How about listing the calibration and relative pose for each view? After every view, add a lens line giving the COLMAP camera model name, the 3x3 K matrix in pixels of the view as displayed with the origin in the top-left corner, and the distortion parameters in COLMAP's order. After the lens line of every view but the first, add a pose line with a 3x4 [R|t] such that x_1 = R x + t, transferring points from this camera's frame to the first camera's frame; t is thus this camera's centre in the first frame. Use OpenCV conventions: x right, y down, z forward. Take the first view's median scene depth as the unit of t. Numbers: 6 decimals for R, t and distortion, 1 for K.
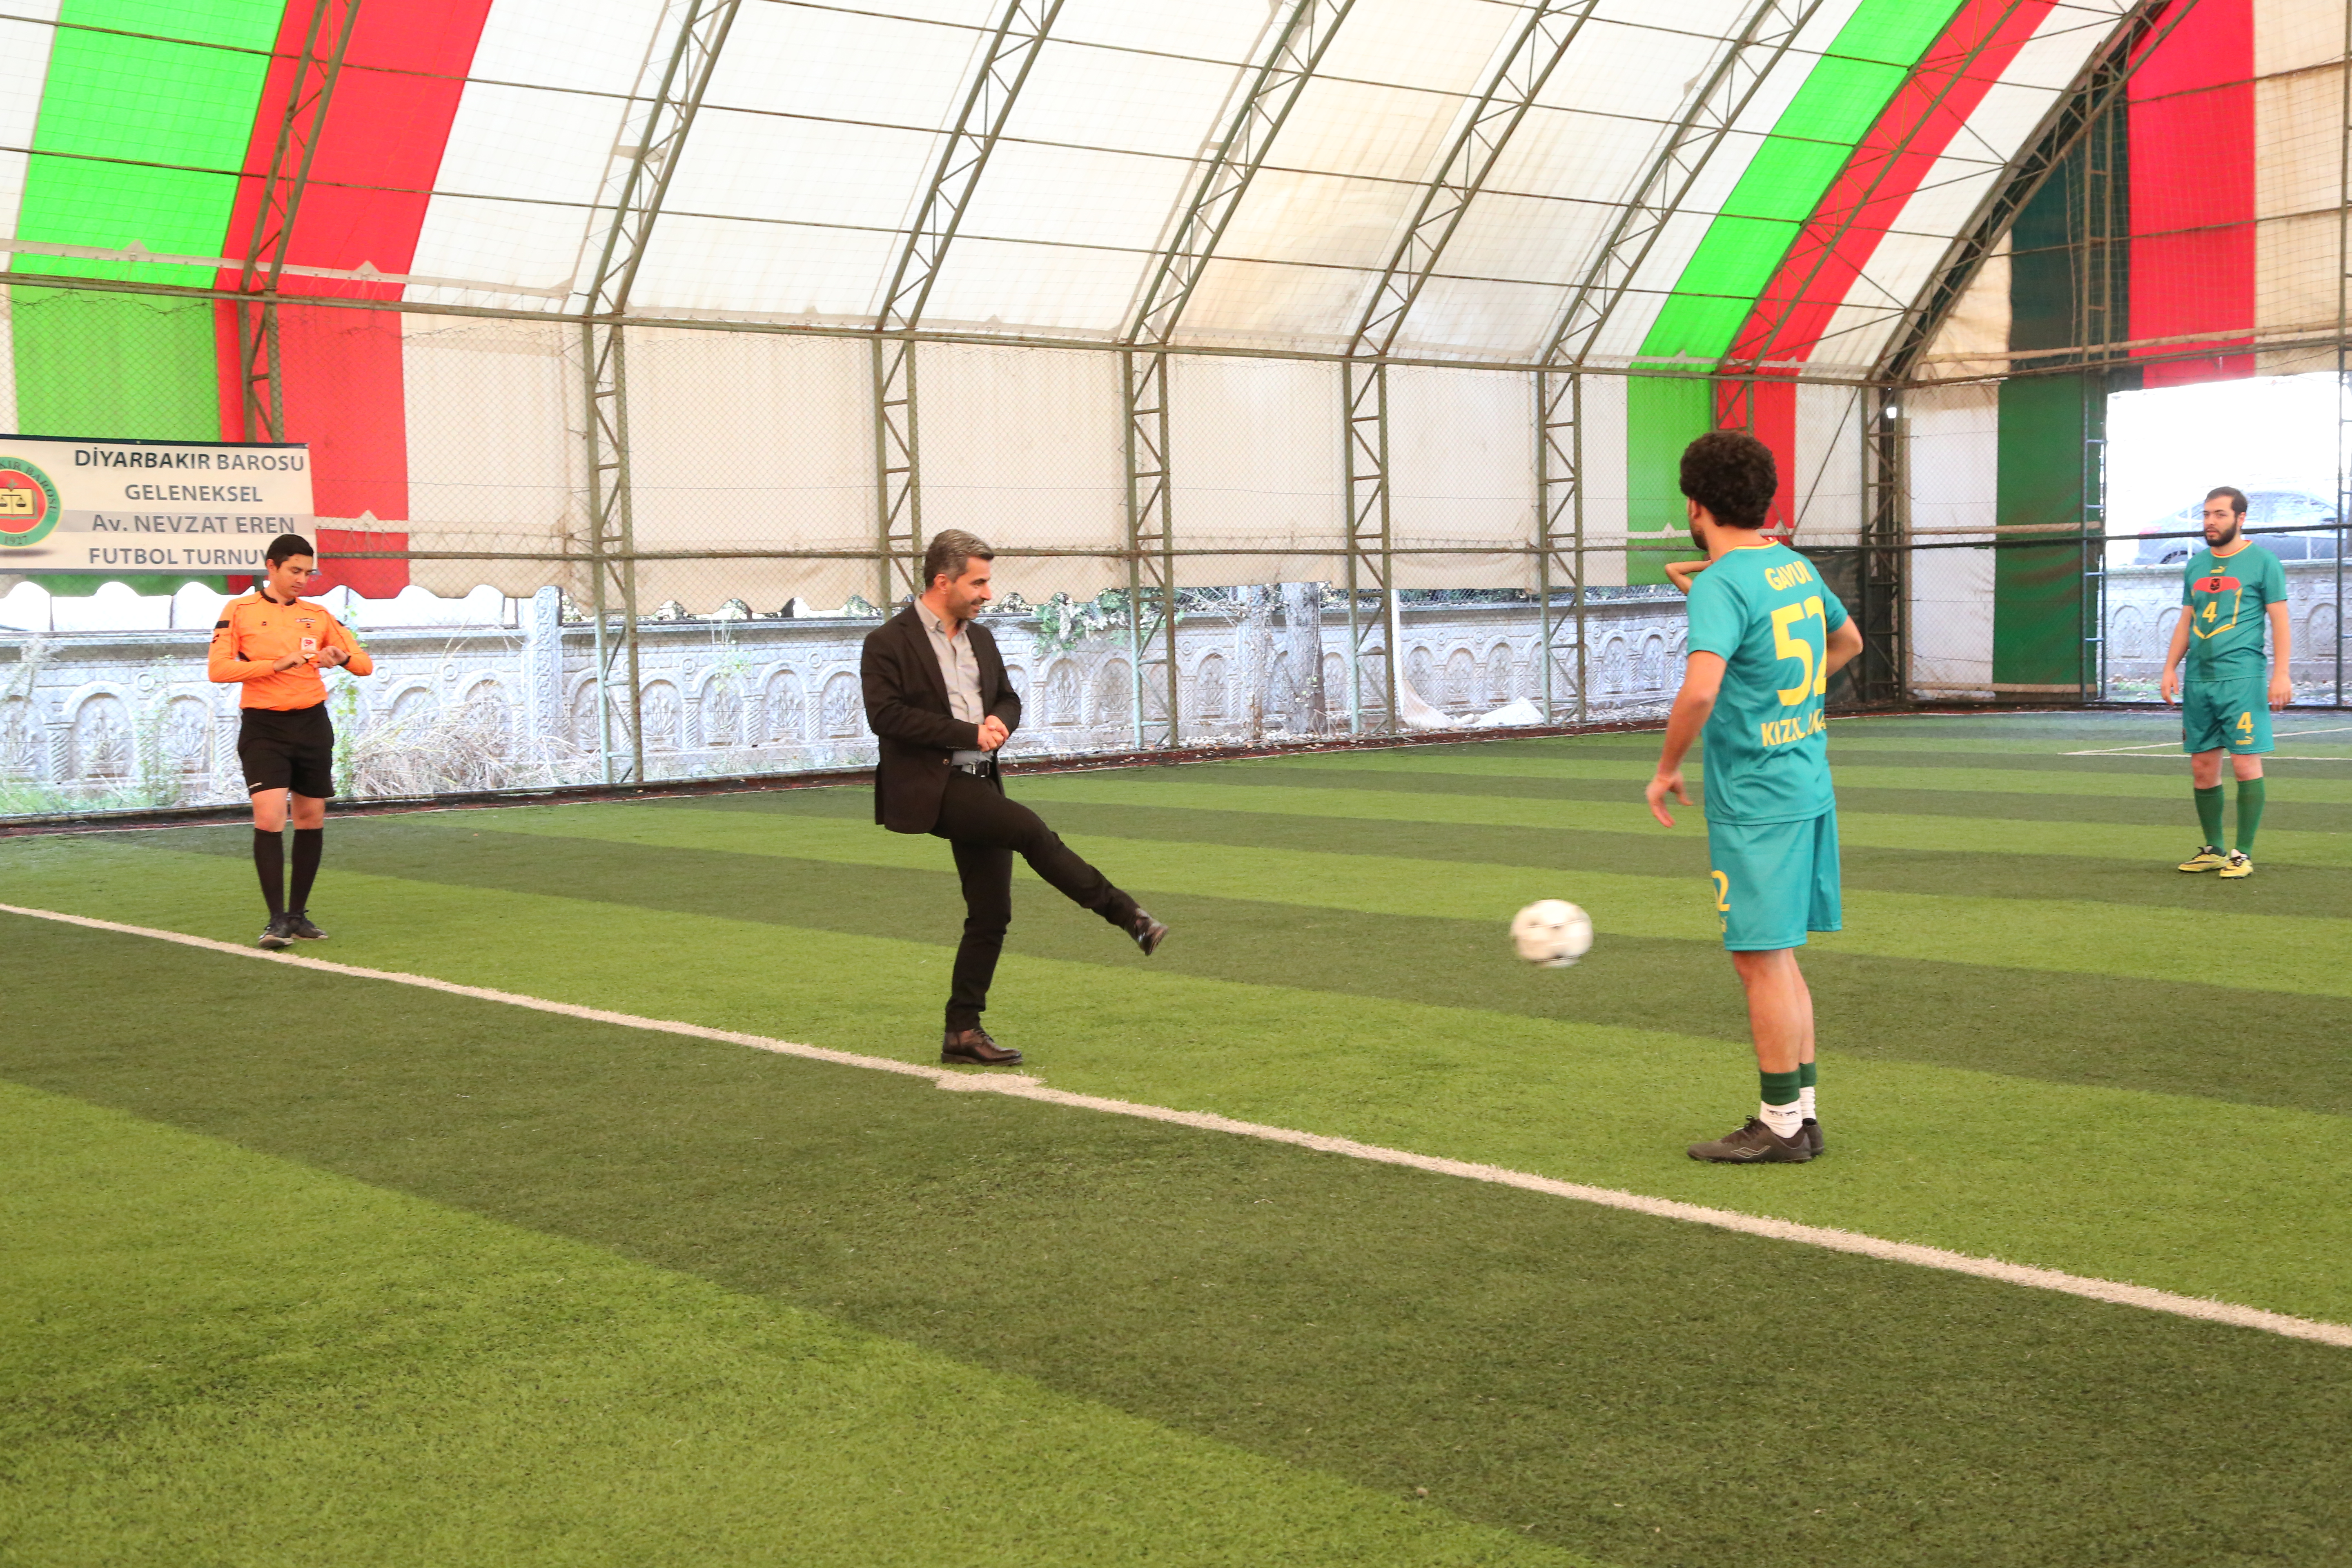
lens RADIAL K [[2845.6, 0, 1176.3], [0, 2845.6, 793.3], [0, 0, 1]] dist [0.077384, 0.120374]
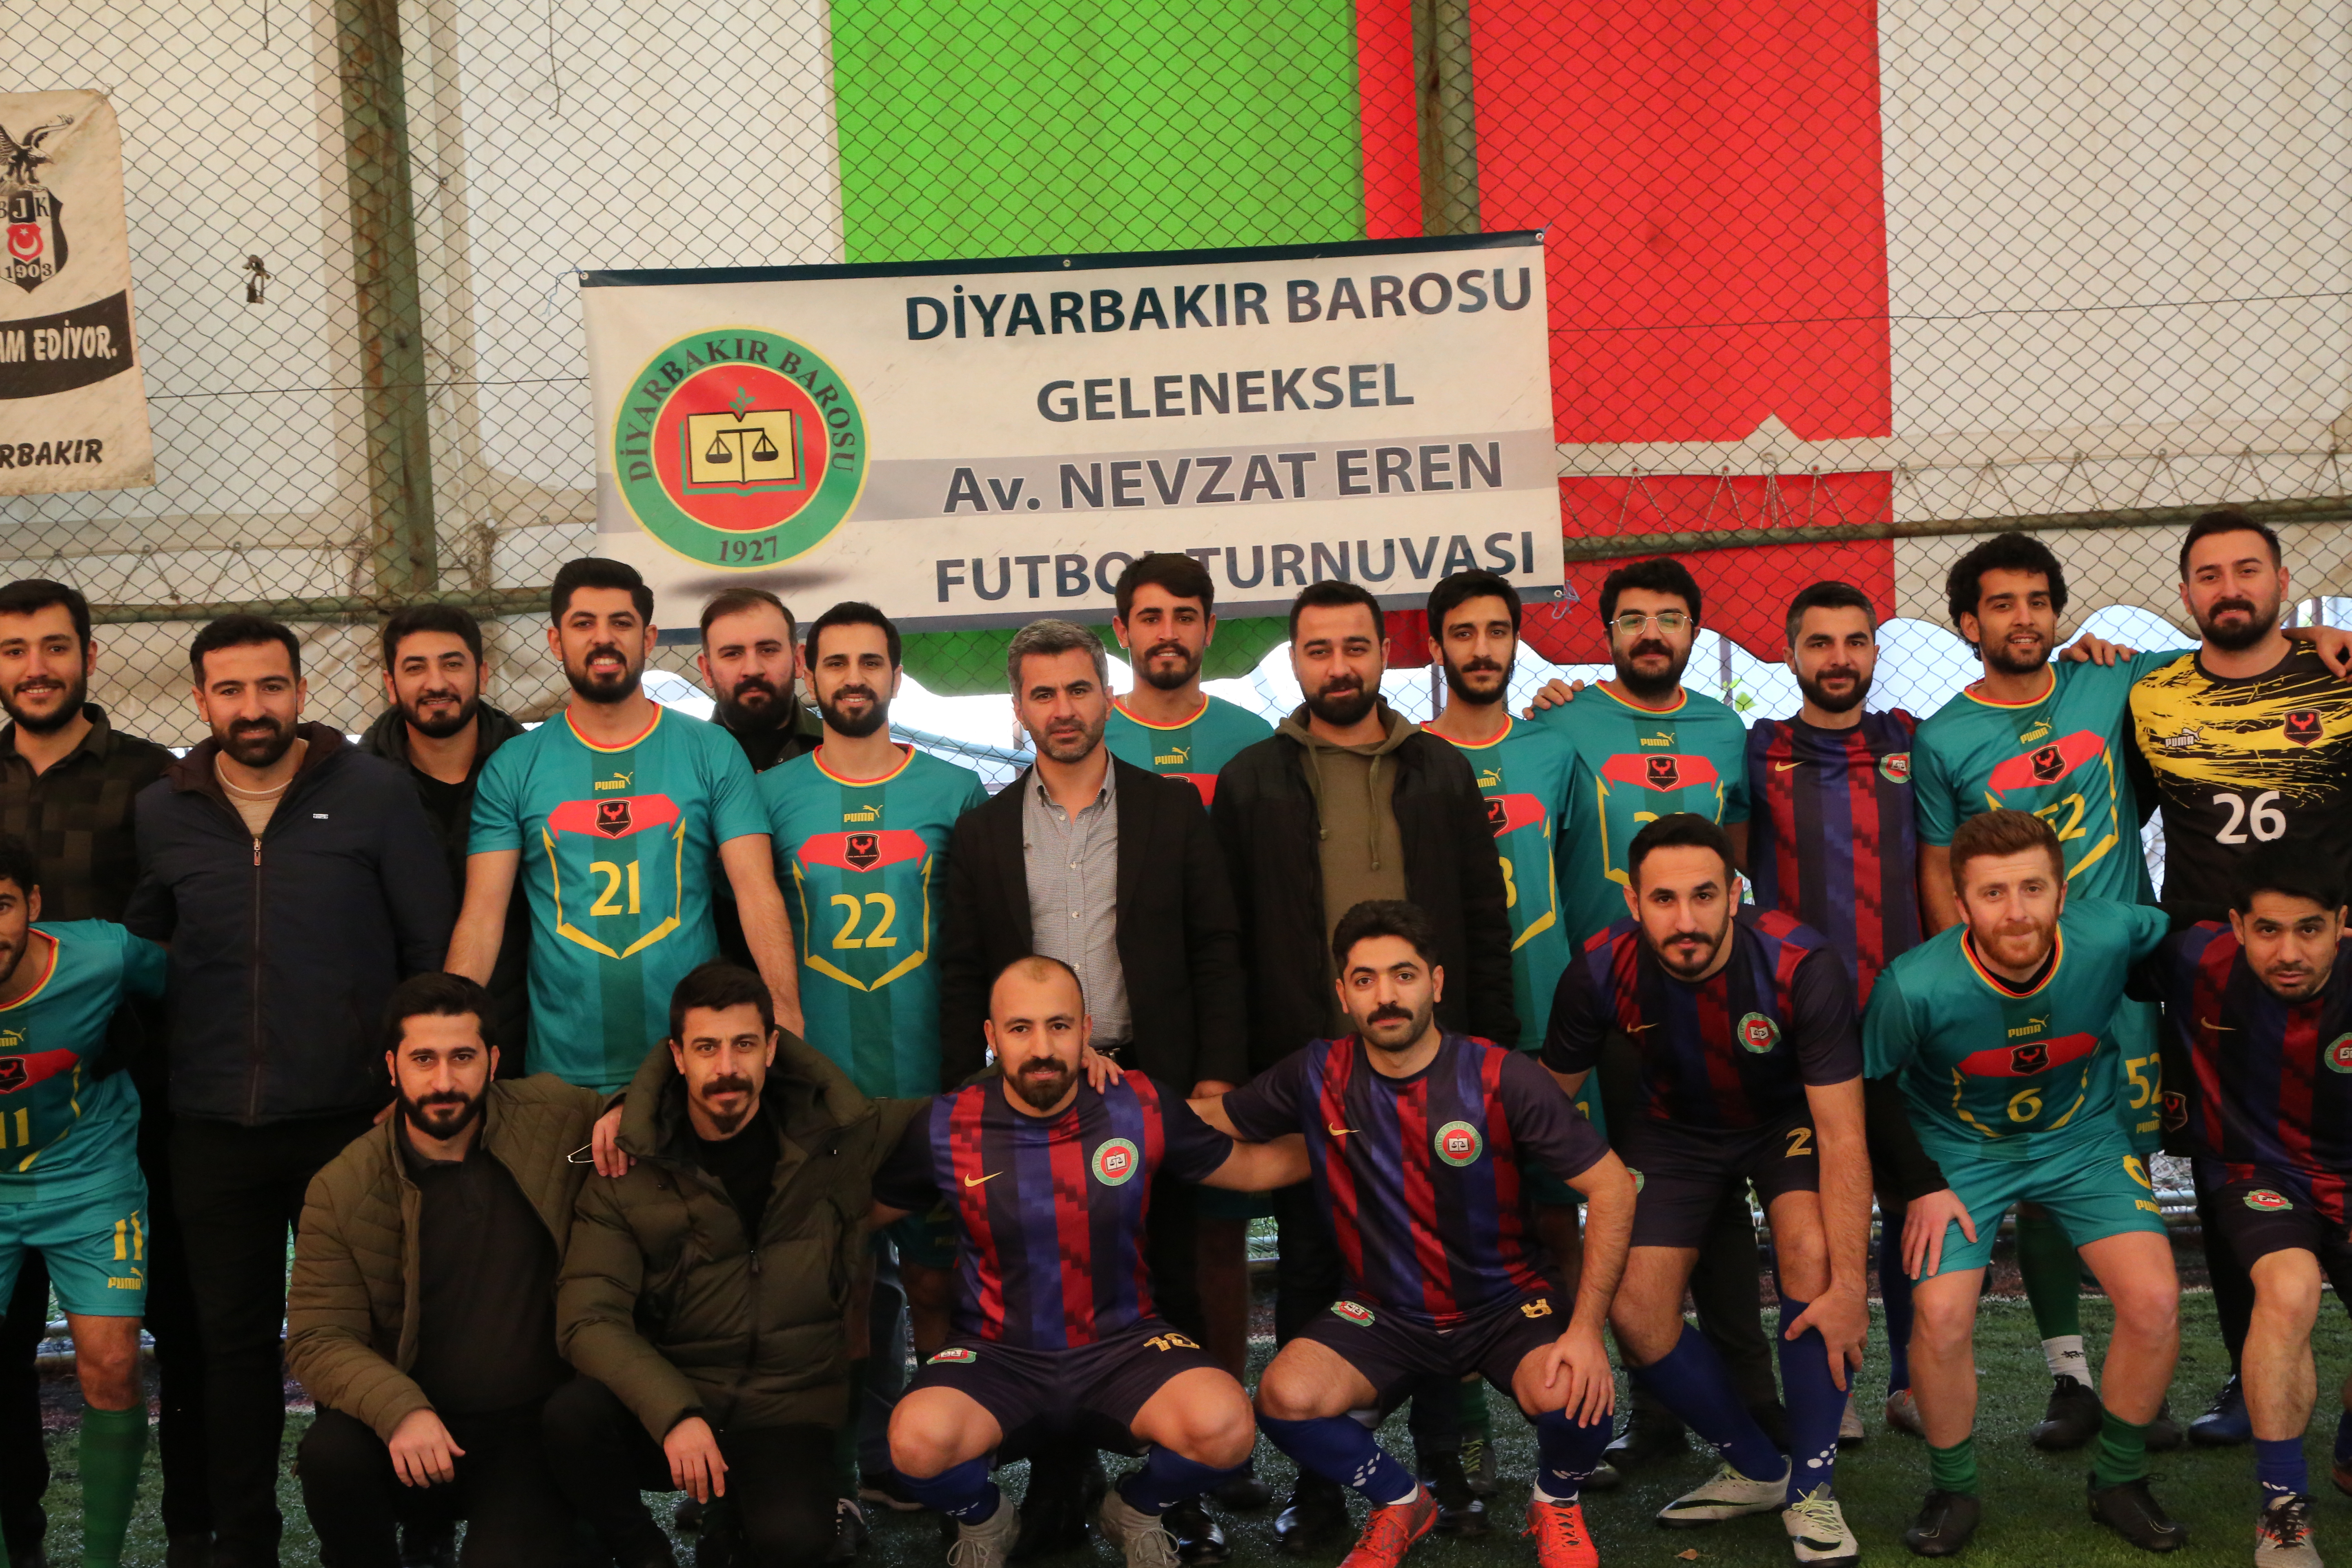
lens RADIAL K [[3690.1, 0, 1176.0], [0, 3690.1, 784.0], [0, 0, 1]] dist [0.196154, 0.107235]
pose [[0.804974, -0.023167, -0.592858, -0.068294], [0.001960, 0.999336, -0.036390, -0.036442], [0.593307, 0.028130, 0.804485, 0.593262]]
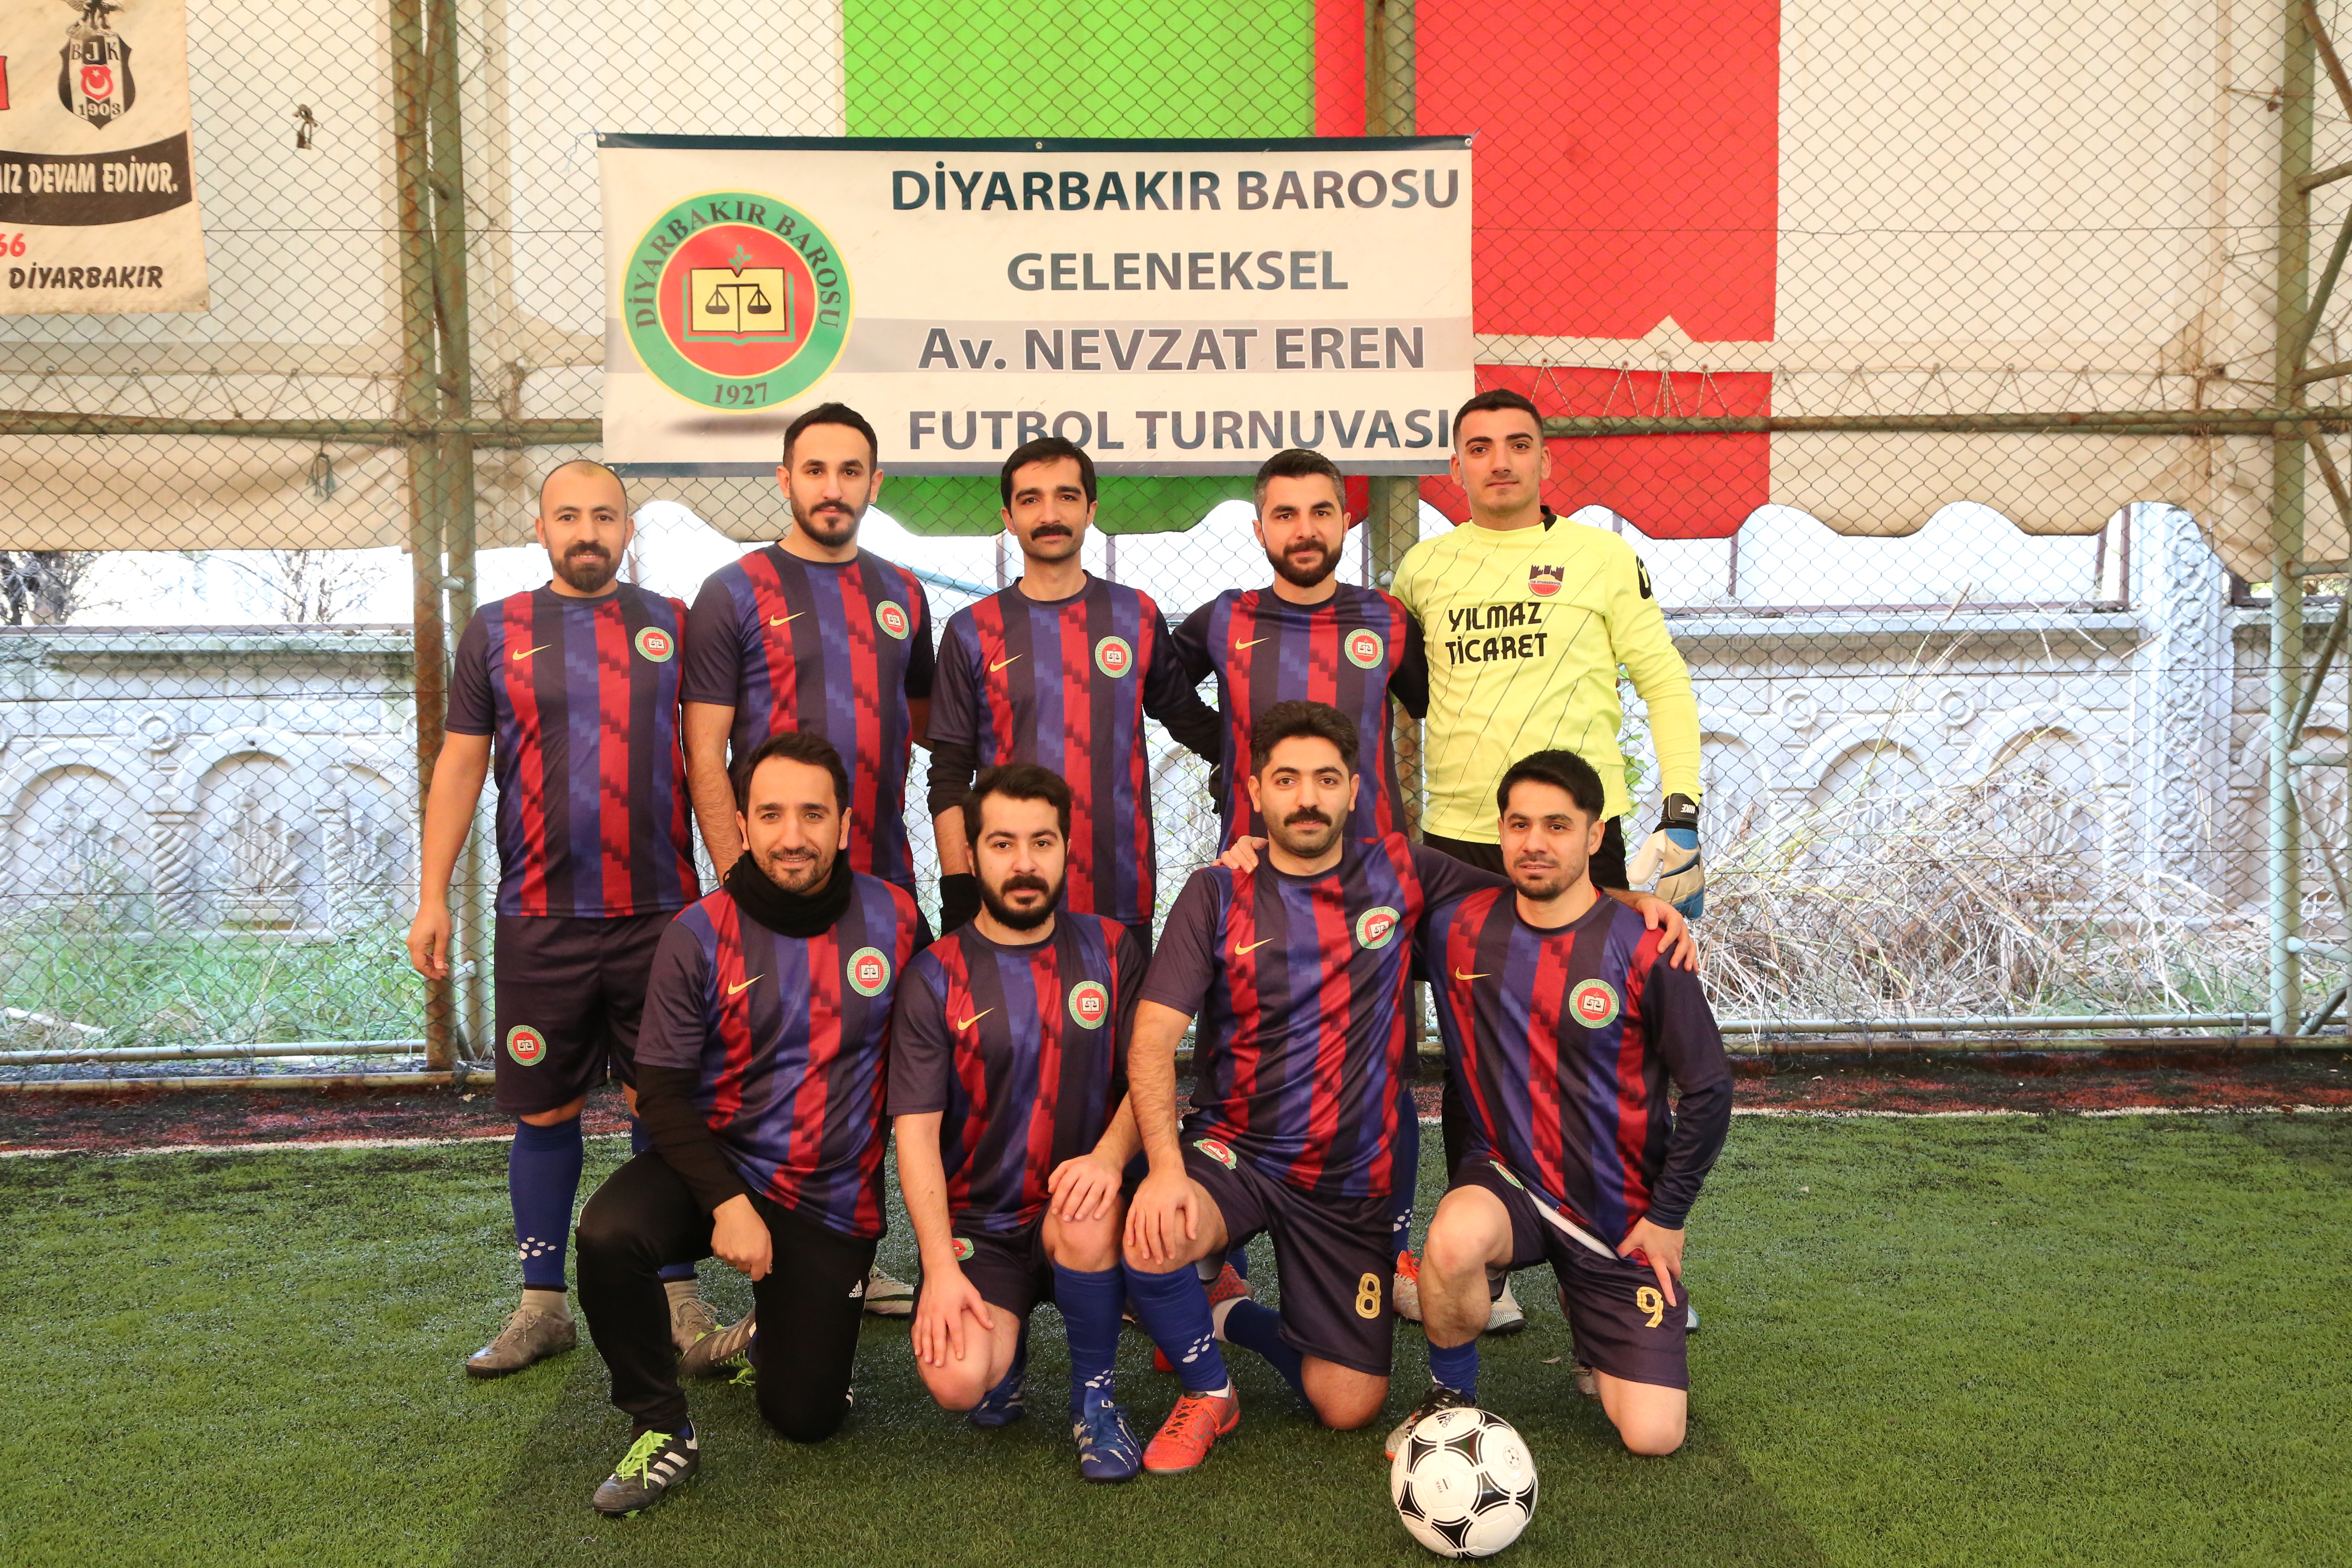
lens RADIAL K [[2845.6, 0, 1176.3], [0, 2845.6, 793.3], [0, 0, 1]] dist [0.077384, 0.120374]
pose [[0.802247, 0.048099, -0.595051, -0.096773], [-0.042868, 0.998817, 0.022941, -0.038886], [0.595451, 0.007105, 0.803360, 0.648136]]
